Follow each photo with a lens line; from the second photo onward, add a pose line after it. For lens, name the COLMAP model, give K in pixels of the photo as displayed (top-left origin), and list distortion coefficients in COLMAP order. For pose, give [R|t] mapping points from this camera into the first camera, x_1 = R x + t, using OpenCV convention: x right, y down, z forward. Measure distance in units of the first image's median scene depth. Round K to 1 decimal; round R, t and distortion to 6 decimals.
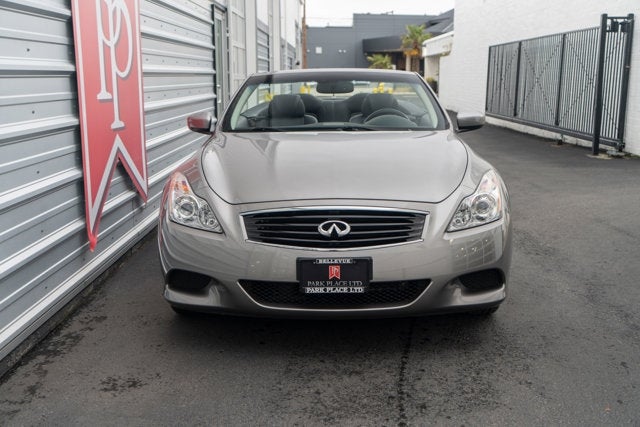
lens RADIAL K [[754.7, 0, 320.0], [0, 754.7, 213.5], [0, 0, 1]] dist [0.008533, 0.045178]
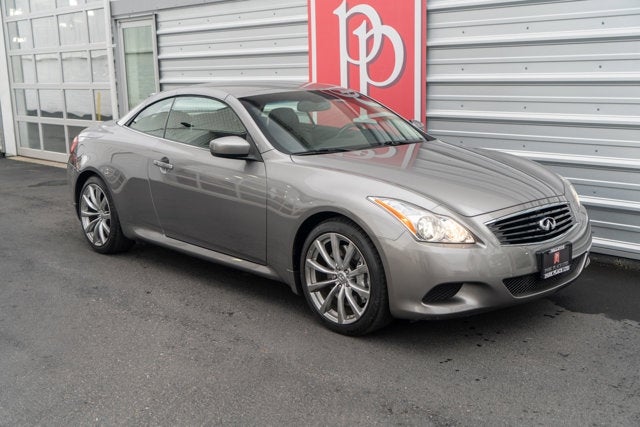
lens RADIAL K [[767.4, 0, 320.0], [0, 767.4, 213.5], [0, 0, 1]] dist [0.015384, 0.018548]
pose [[-0.719841, 0.154292, -0.676774, 0.779139], [-0.097416, 0.942879, 0.318575, -0.398535], [0.687269, 0.295251, -0.663692, 1.938409]]
